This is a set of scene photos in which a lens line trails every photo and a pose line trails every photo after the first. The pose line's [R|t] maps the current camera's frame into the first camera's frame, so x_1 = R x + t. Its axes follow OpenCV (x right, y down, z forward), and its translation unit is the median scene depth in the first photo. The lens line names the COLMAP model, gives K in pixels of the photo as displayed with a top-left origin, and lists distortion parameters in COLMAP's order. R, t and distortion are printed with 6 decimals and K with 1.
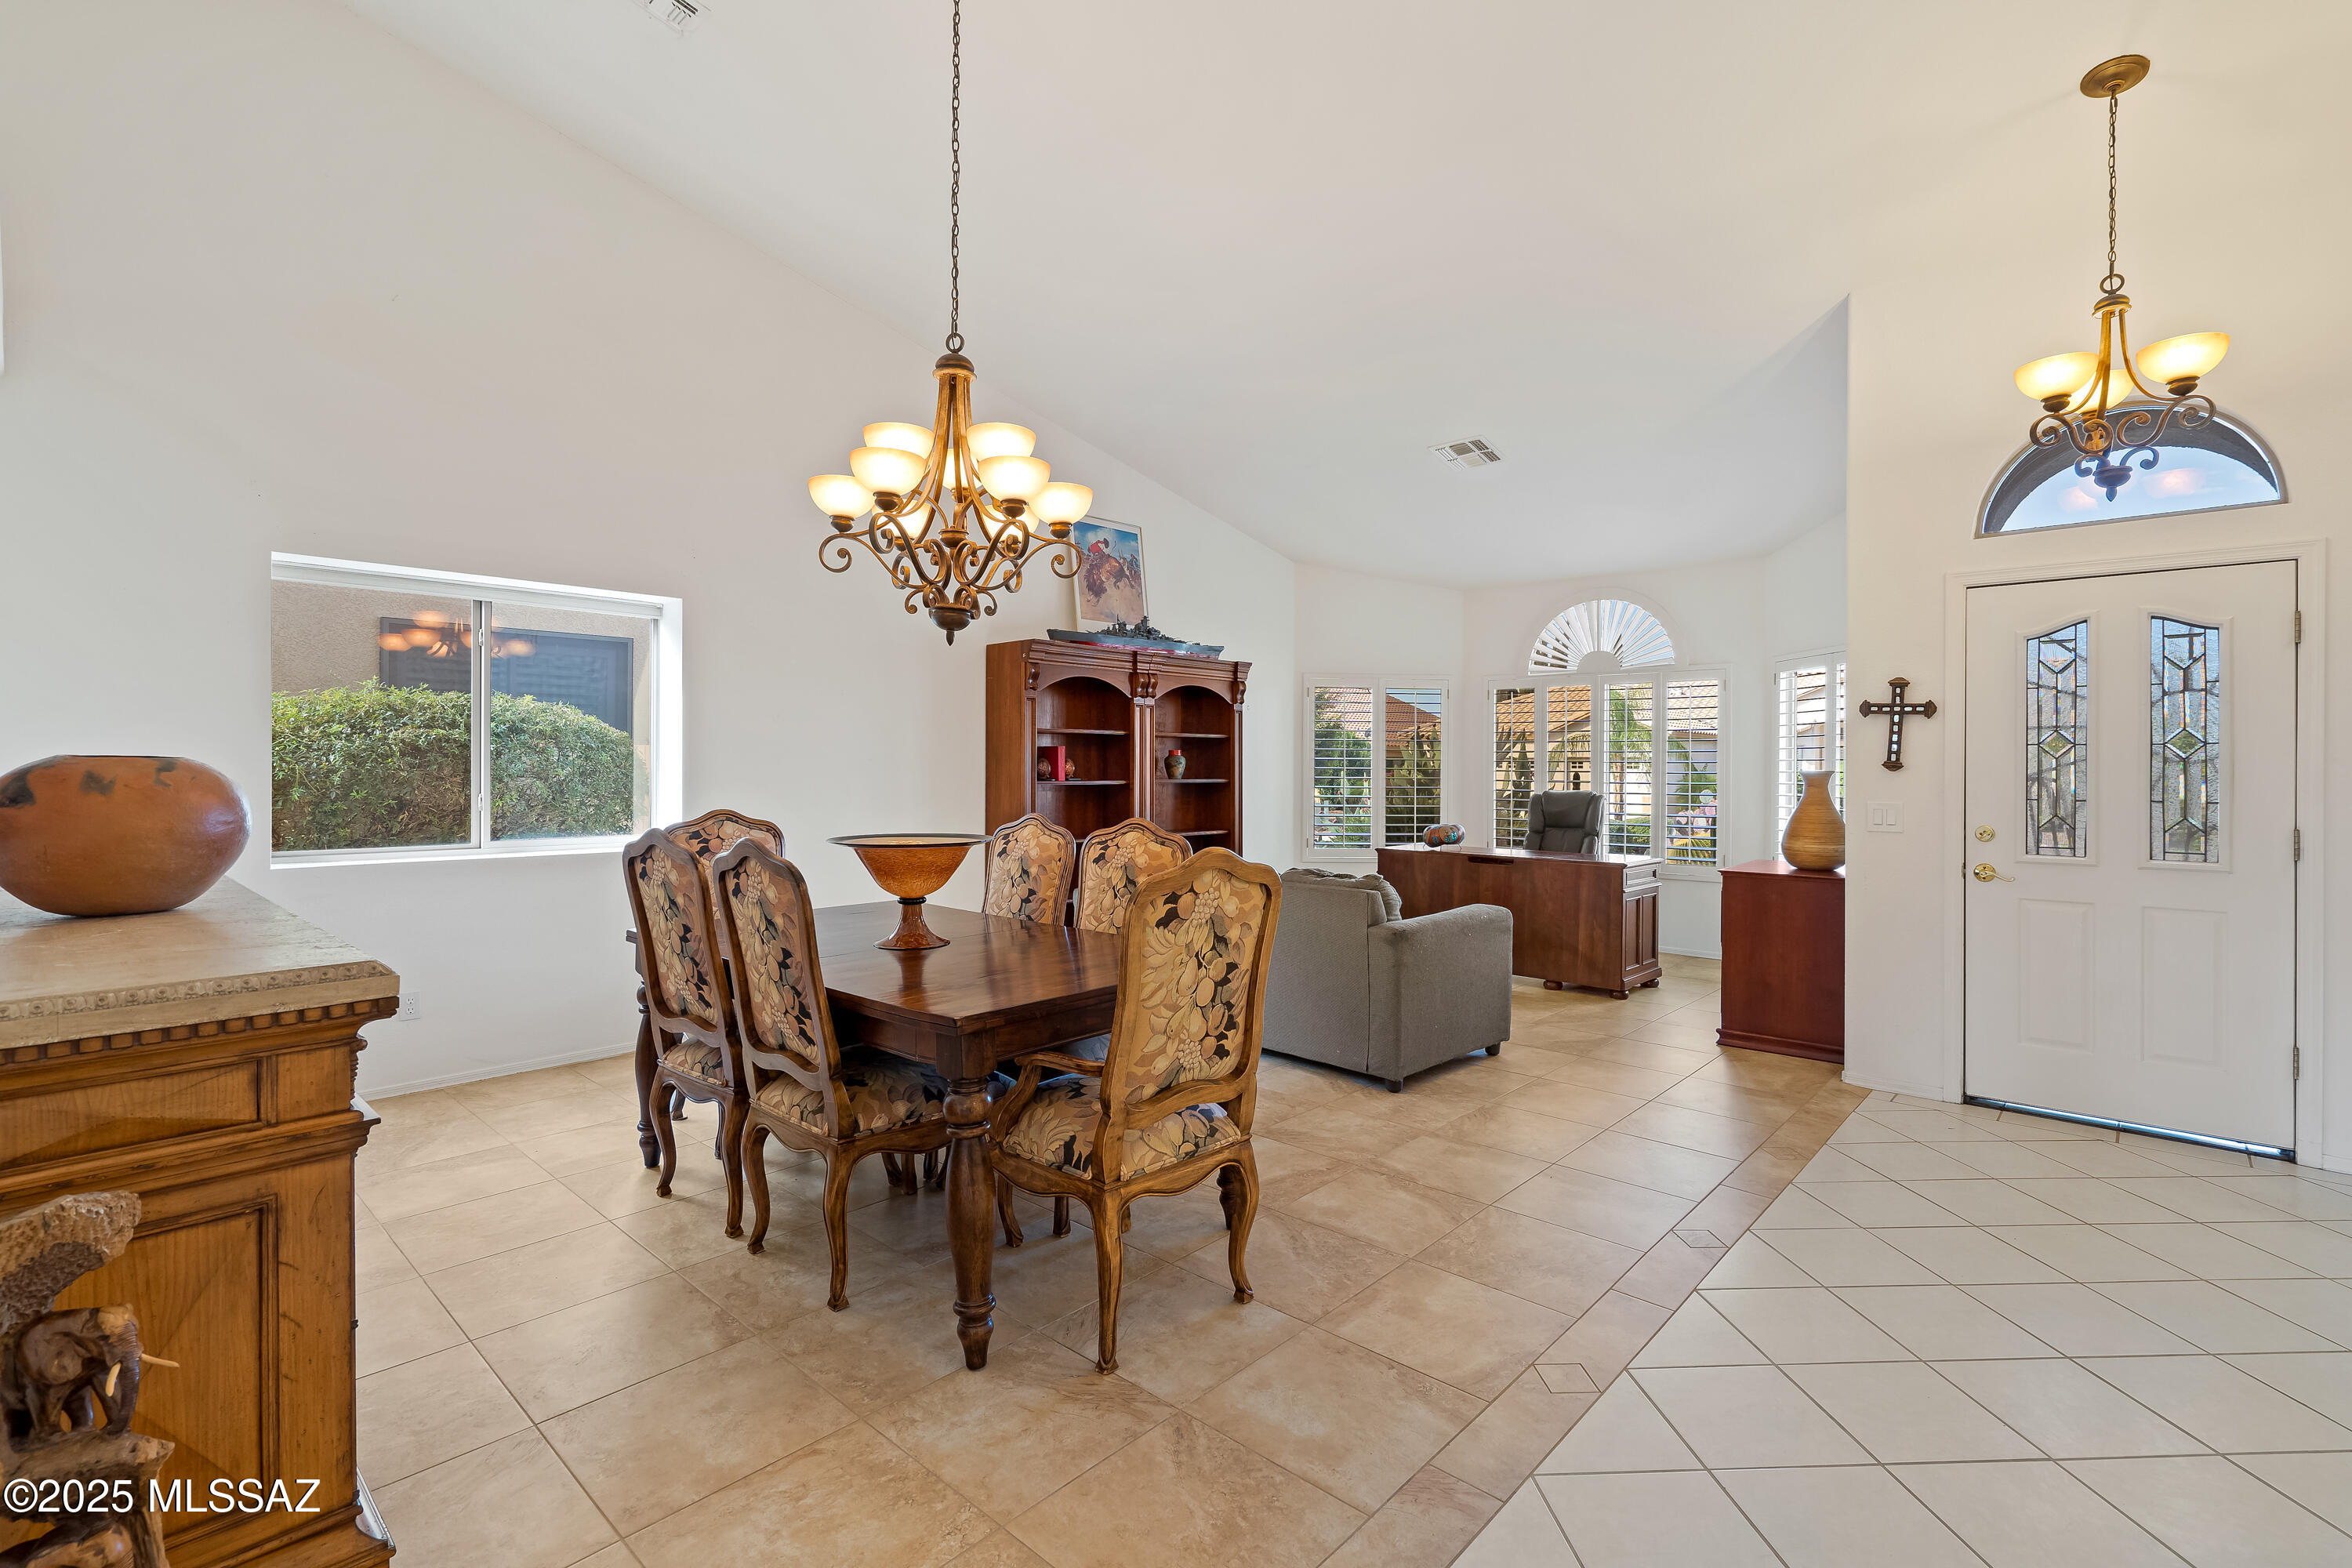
lens RADIAL K [[1079.1, 0, 1174.1], [0, 1079.1, 774.5], [0, 0, 1]] dist [-0.003461, 0.001728]
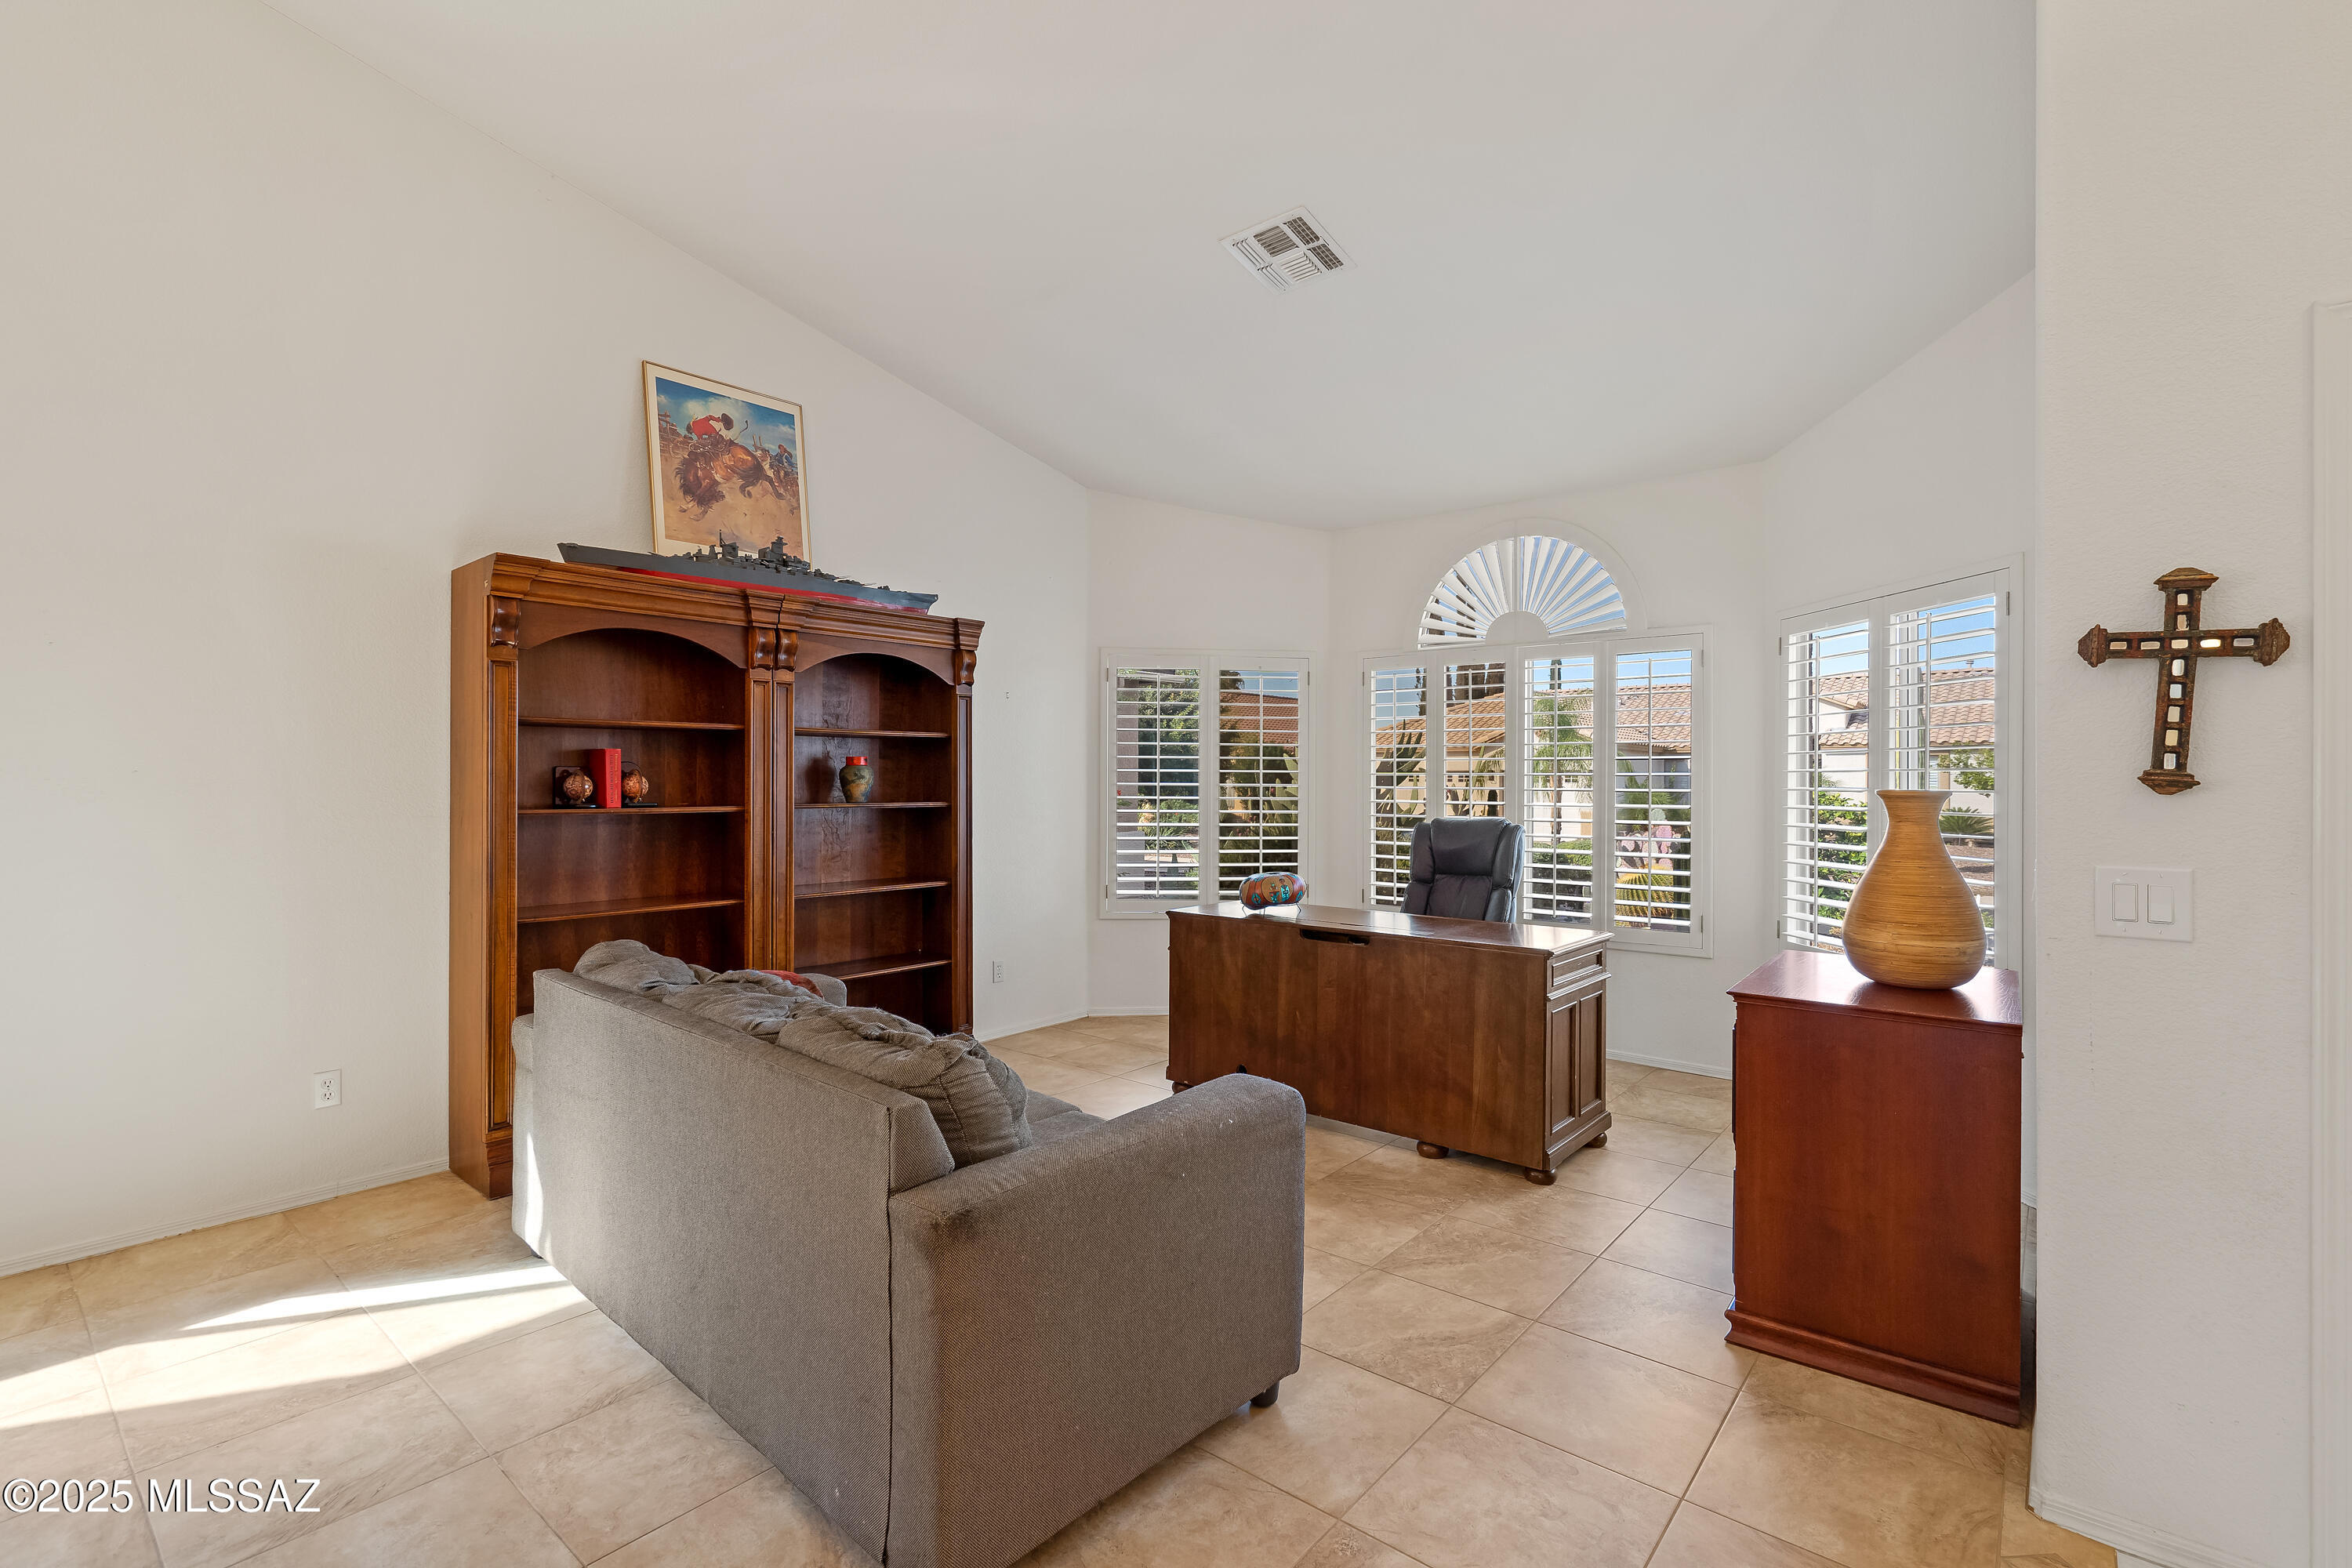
lens RADIAL K [[1079.1, 0, 1170.3], [0, 1079.1, 786.1], [0, 0, 1]] dist [-0.003461, 0.001728]
pose [[0.999009, -0.001581, 0.044490, 0.181012], [0.001673, 0.999997, -0.002042, -0.004268], [-0.044486, 0.002114, 0.999008, 0.412549]]
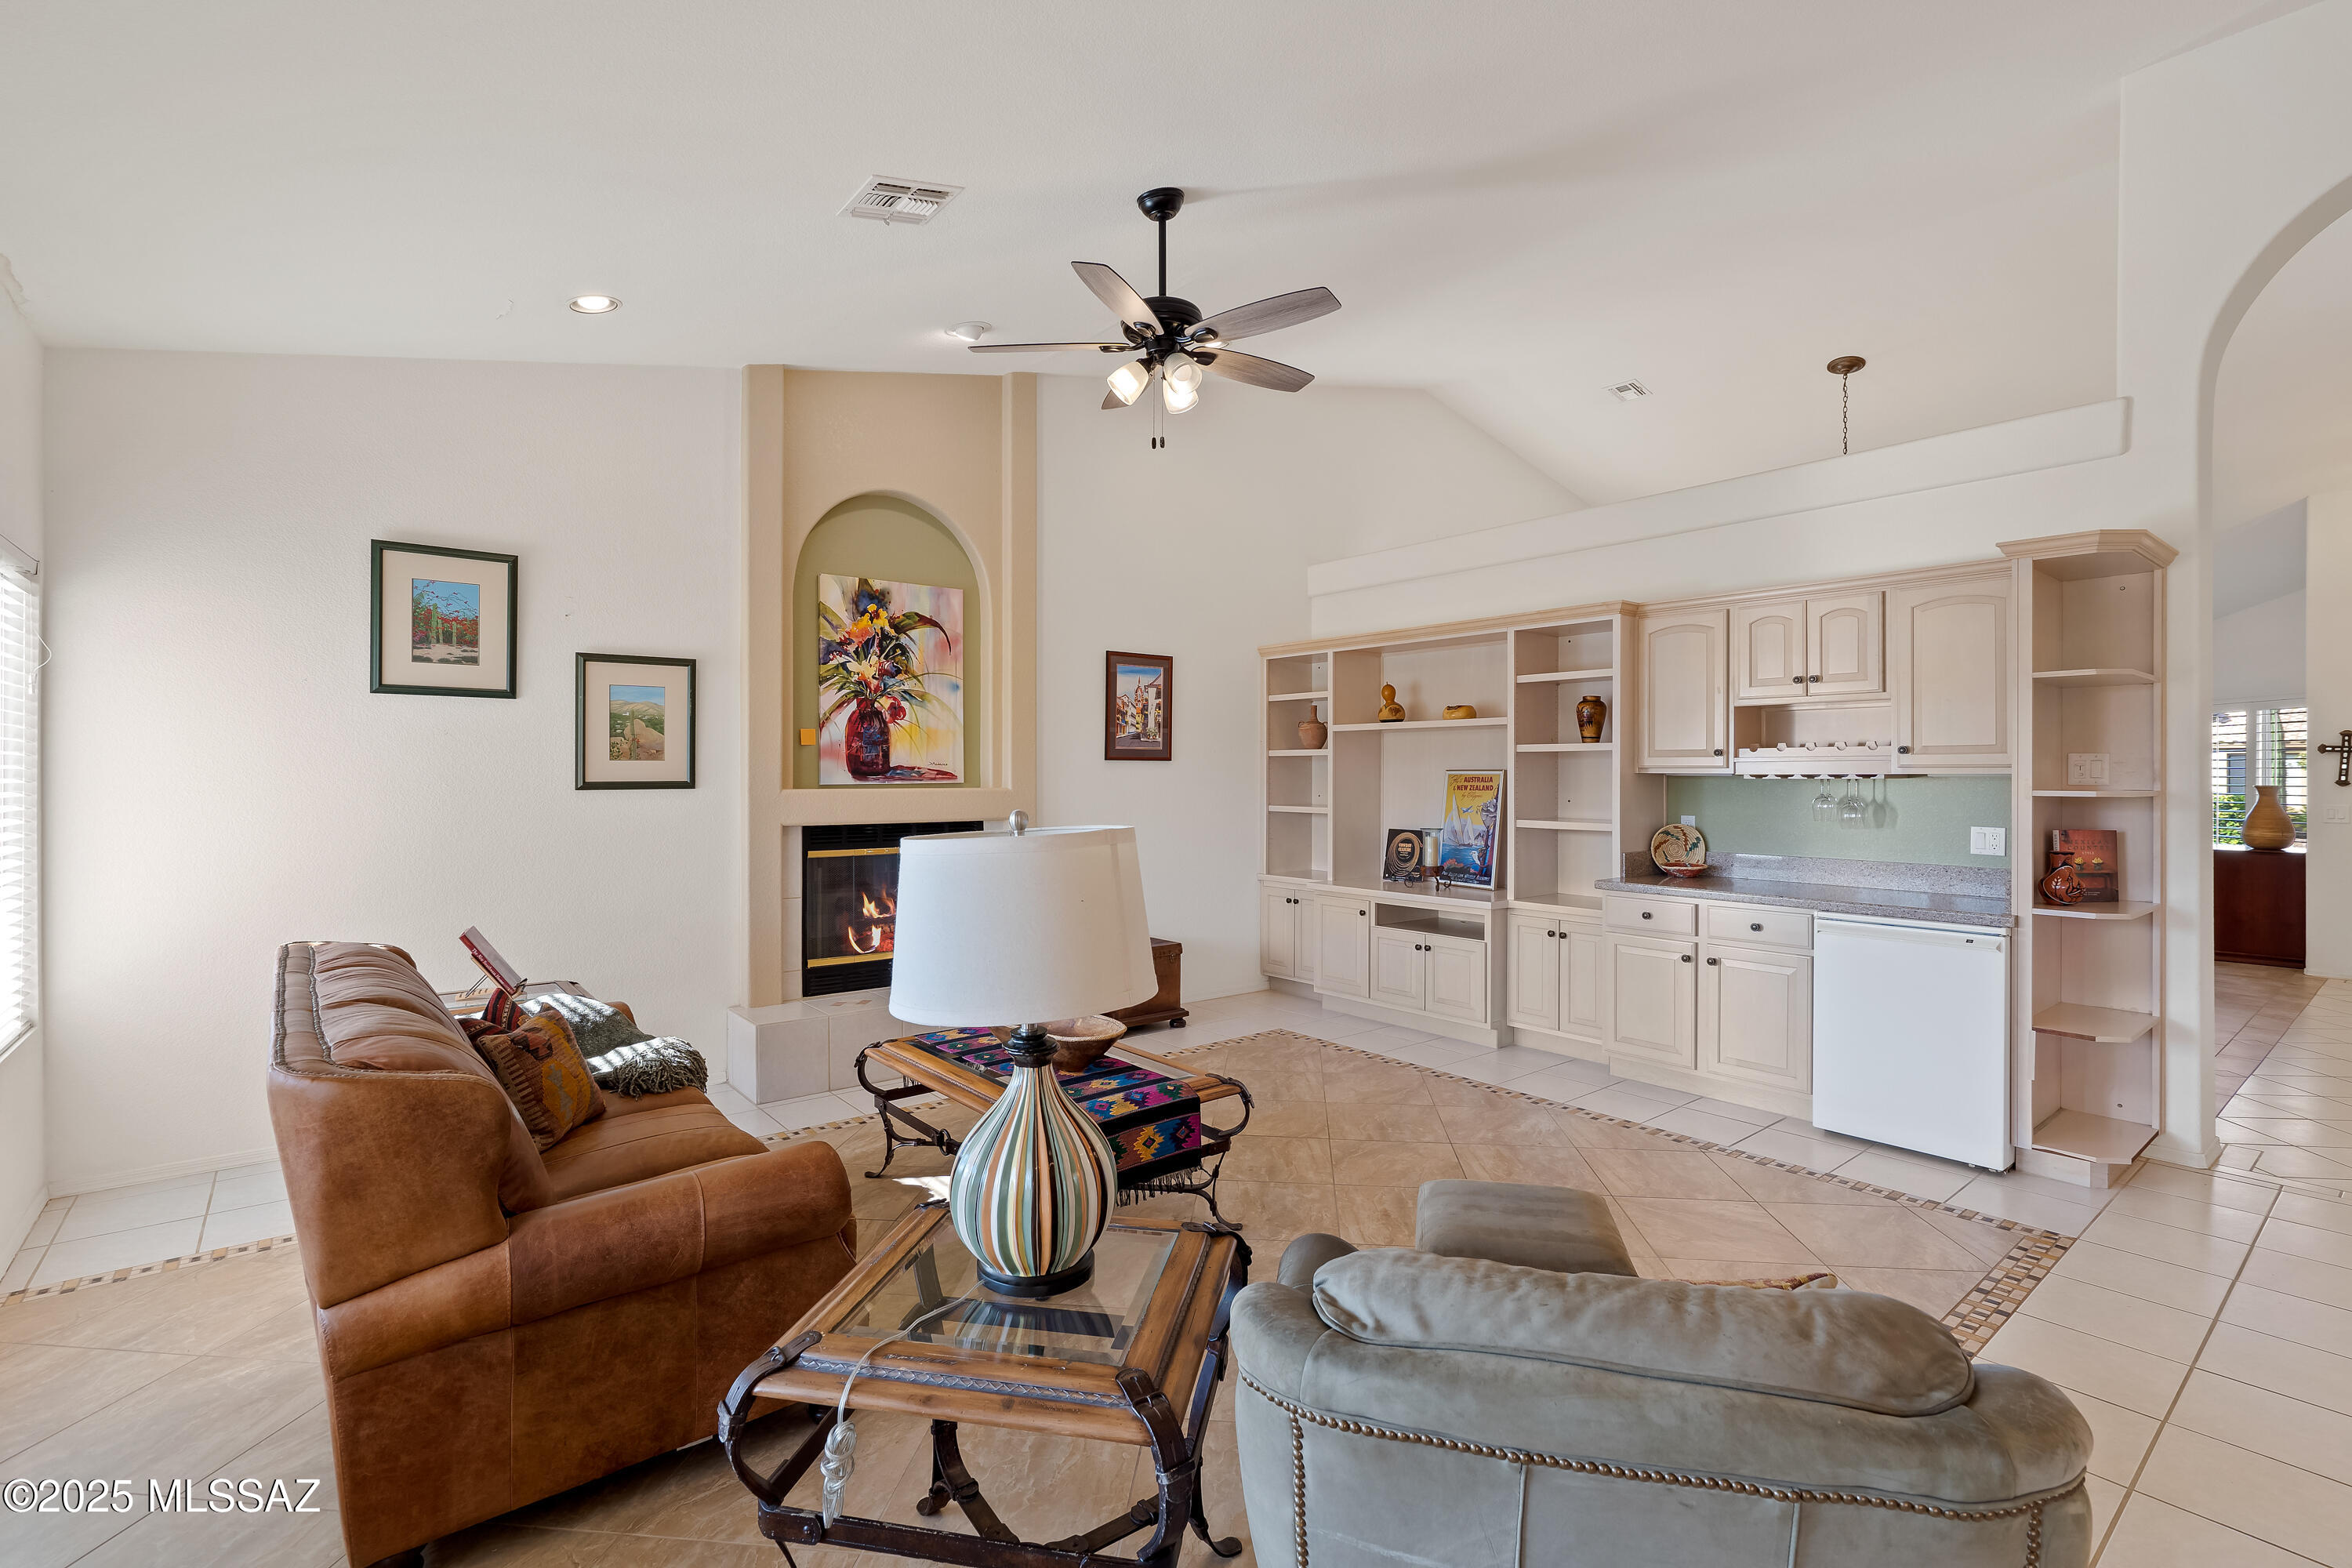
lens RADIAL K [[1079.1, 0, 1179.0], [0, 1079.1, 758.5], [0, 0, 1]] dist [-0.003461, 0.001728]
pose [[0.988506, 0.003771, -0.151133, -0.553612], [-0.006119, 0.999868, -0.015074, -0.008280], [0.151057, 0.015826, 0.988398, -0.584041]]
